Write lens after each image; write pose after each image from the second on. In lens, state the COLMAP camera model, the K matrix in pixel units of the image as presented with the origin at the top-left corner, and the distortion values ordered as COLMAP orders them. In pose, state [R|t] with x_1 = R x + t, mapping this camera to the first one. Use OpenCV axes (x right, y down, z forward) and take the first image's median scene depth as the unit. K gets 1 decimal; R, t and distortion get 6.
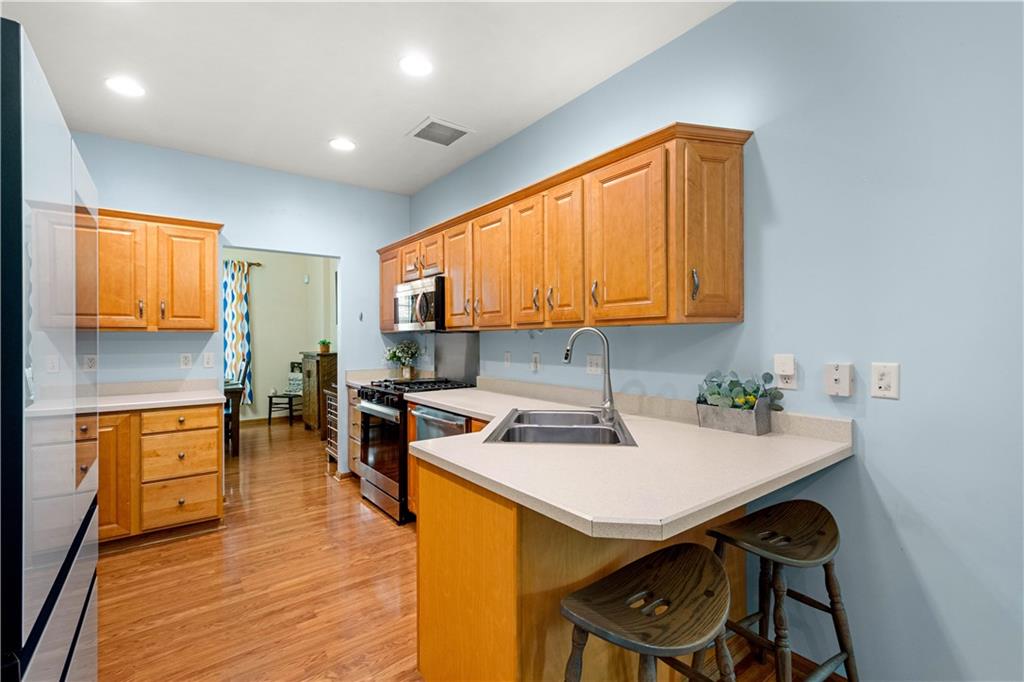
lens RADIAL K [[460.3, 0, 512.0], [0, 460.3, 341.0], [0, 0, 1]] dist [0.000774, -0.000055]
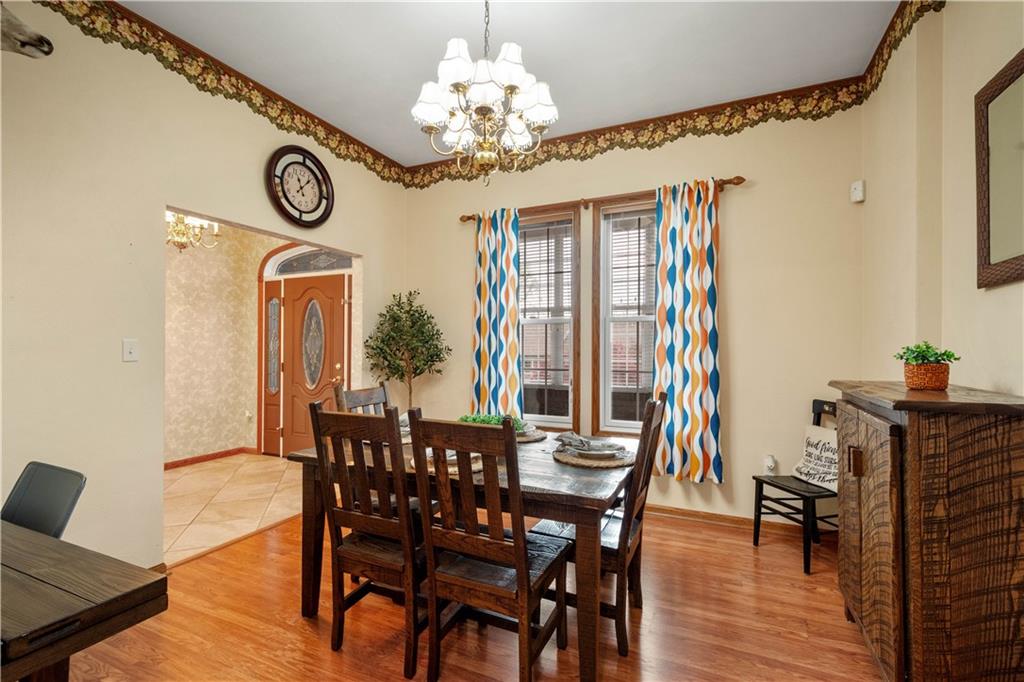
lens RADIAL K [[460.3, 0, 512.0], [0, 460.3, 341.0], [0, 0, 1]] dist [0.000774, -0.000055]
pose [[0.471844, -0.001808, -0.881680, -0.258349], [-0.006955, 0.999959, -0.005773, -0.002164], [0.881655, 0.008856, 0.471812, 0.599428]]
